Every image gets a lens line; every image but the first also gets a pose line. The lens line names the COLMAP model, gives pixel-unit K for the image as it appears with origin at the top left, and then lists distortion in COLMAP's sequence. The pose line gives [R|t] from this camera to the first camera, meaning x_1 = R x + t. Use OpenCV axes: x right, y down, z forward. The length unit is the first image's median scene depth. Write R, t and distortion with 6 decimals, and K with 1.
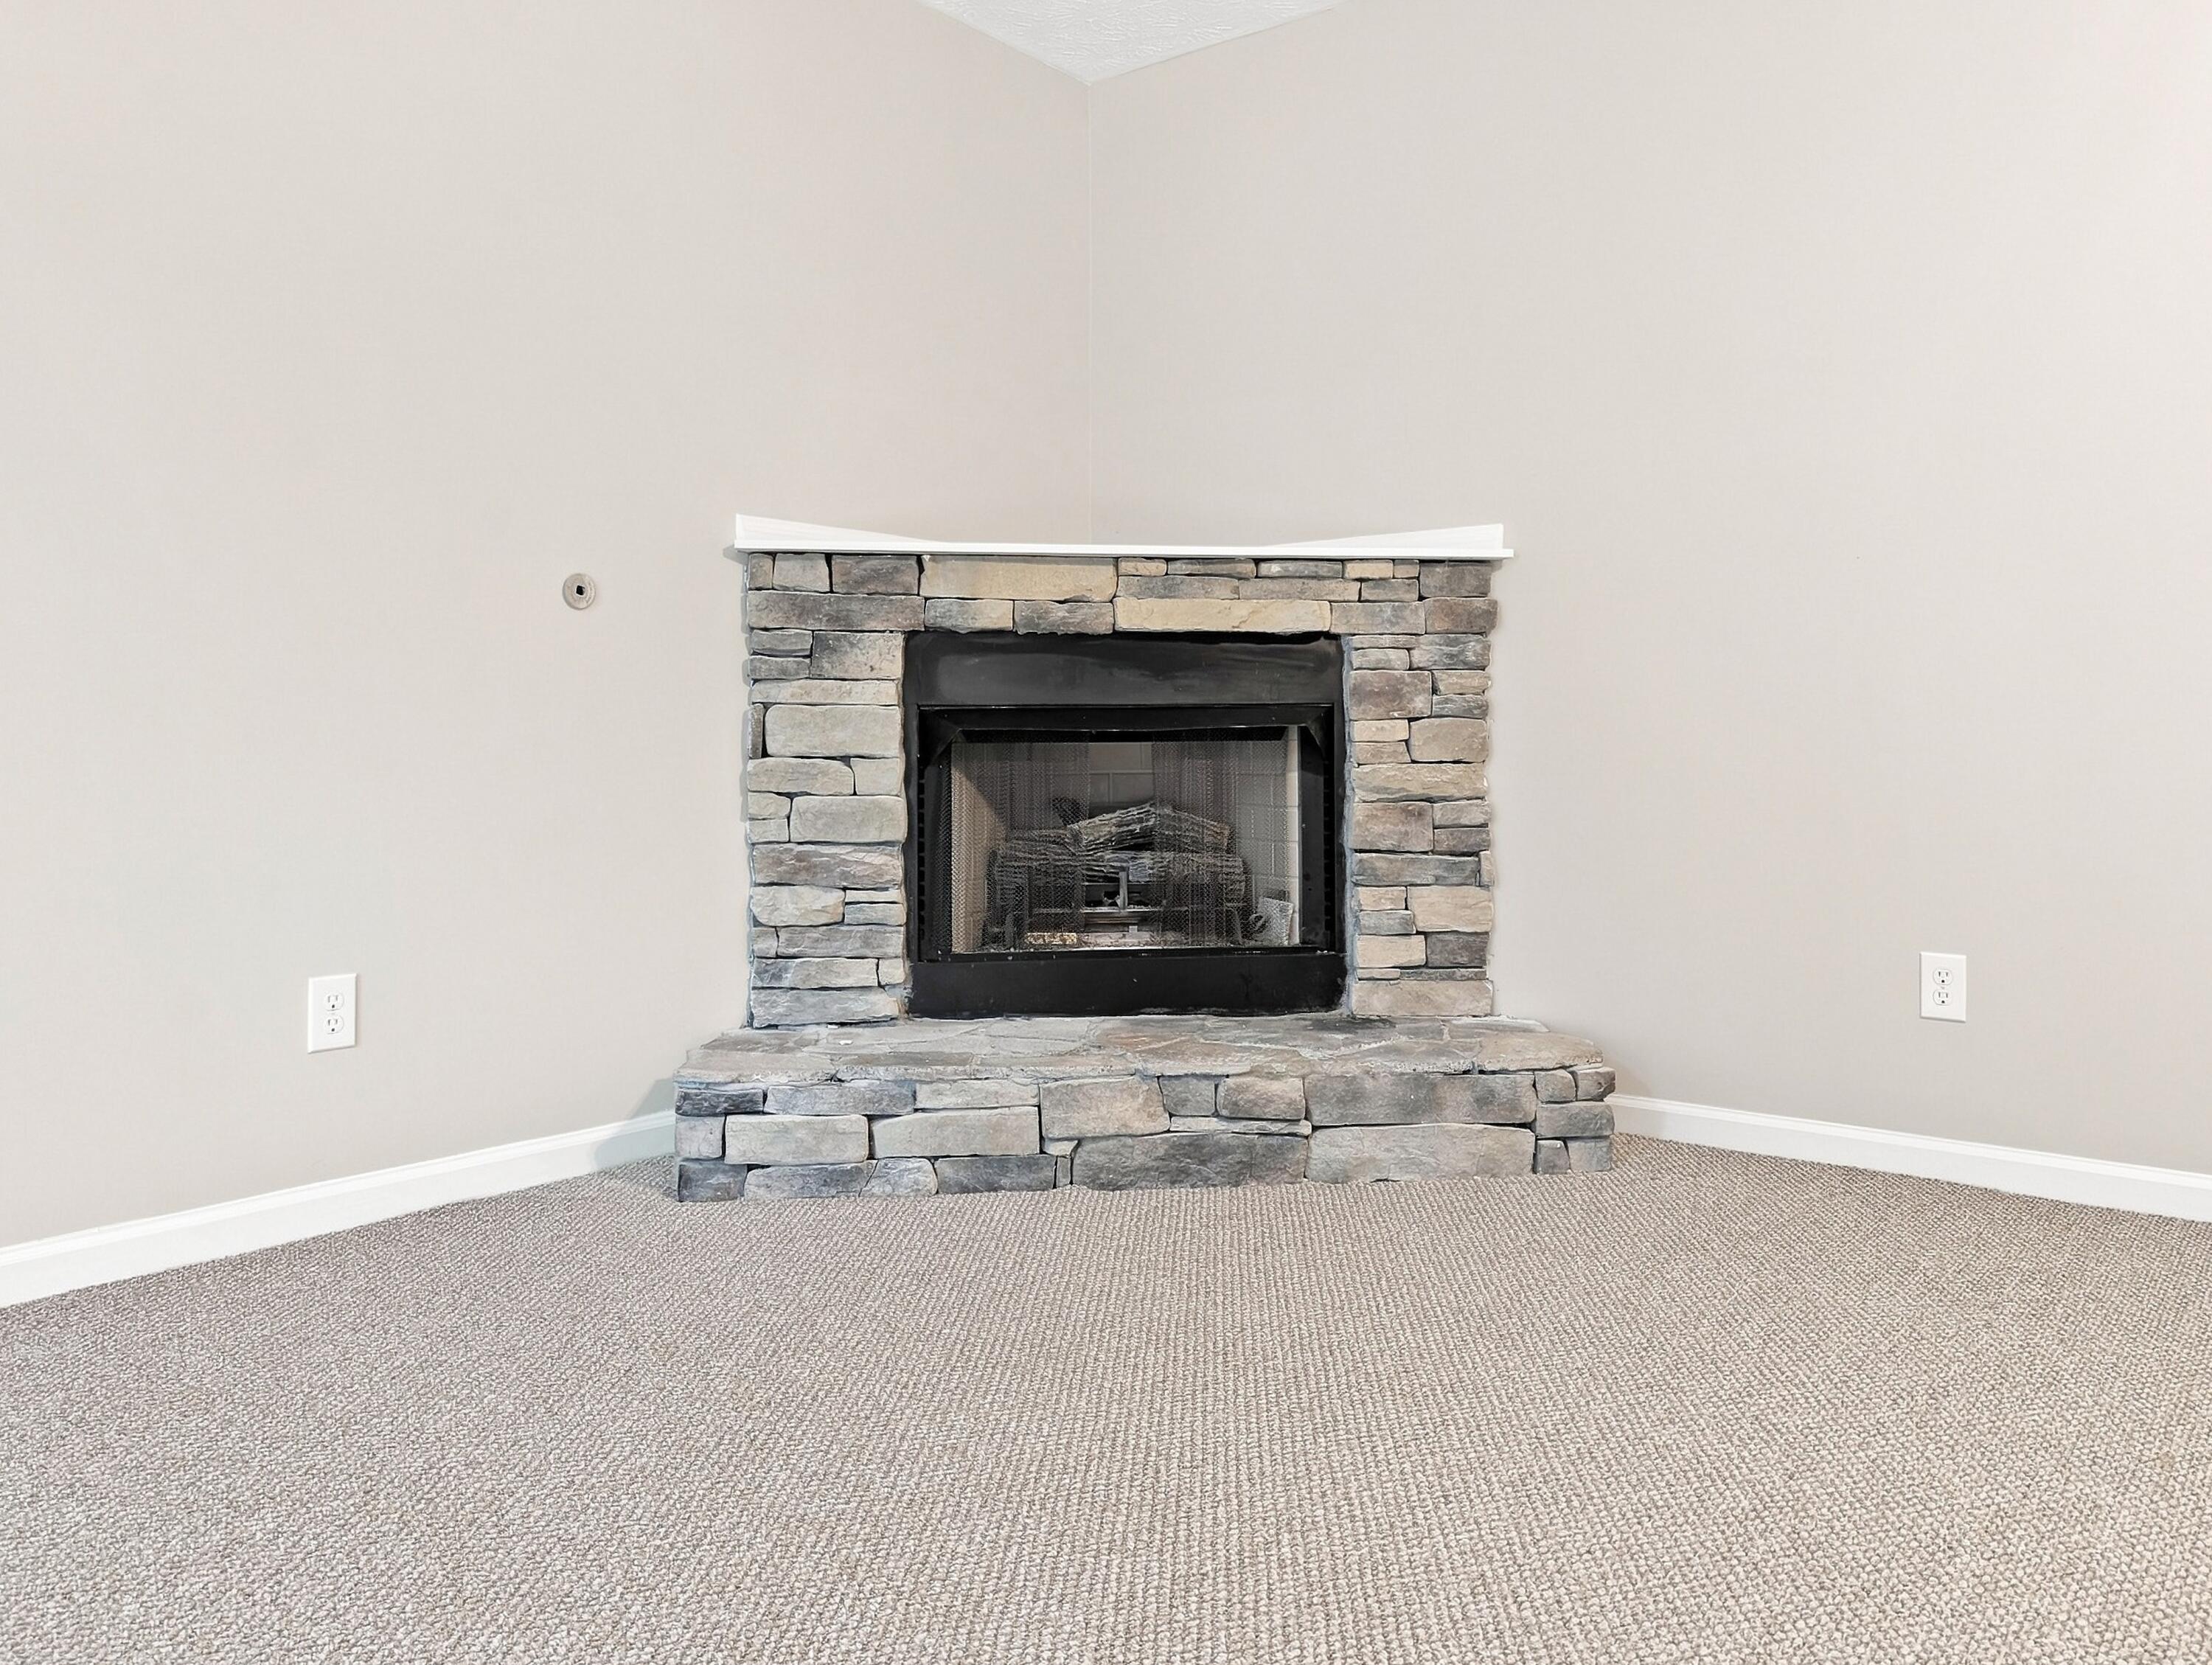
lens RADIAL K [[1587.0, 0, 1102.9], [0, 1587.0, 768.8], [0, 0, 1]] dist [0.018967, -0.009486]
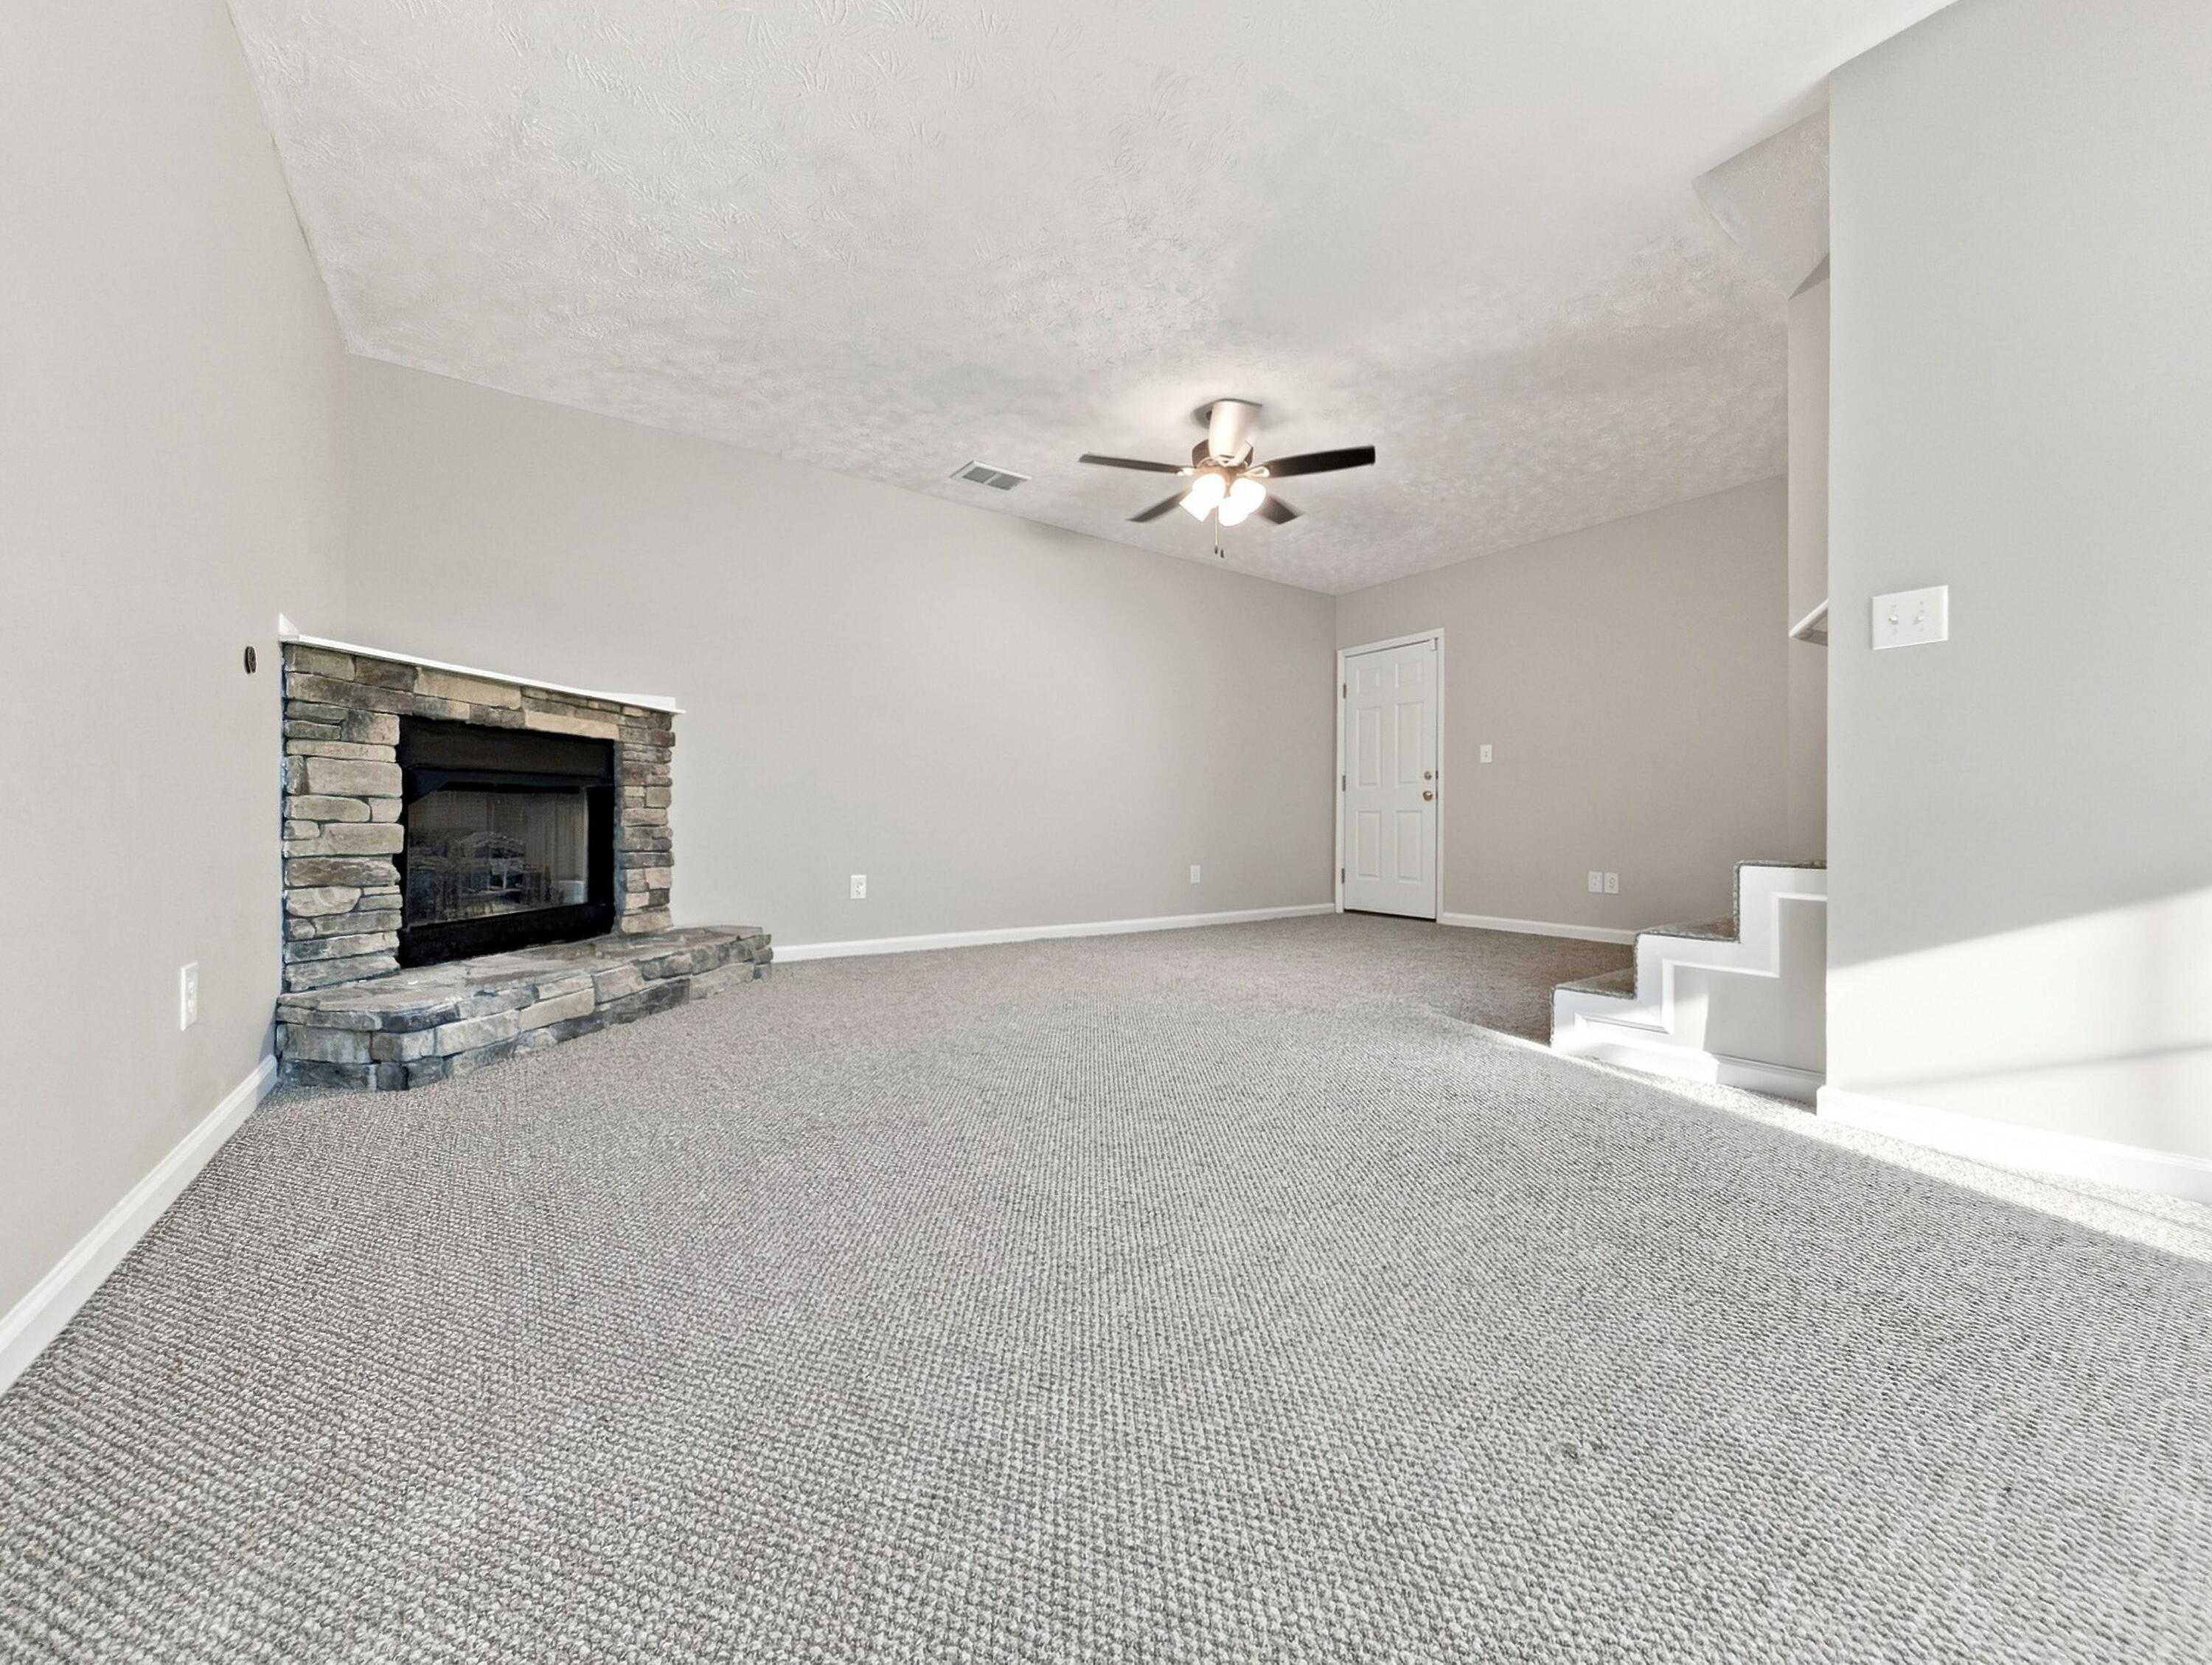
lens RADIAL K [[806.6, 0, 1095.2], [0, 806.6, 830.3], [0, 0, 1]] dist [0.001963, 0.000187]
pose [[0.317630, -0.010171, 0.948160, -0.651985], [0.008024, 0.999935, 0.008039, 0.023283], [-0.948181, 0.005055, 0.317692, 0.125099]]
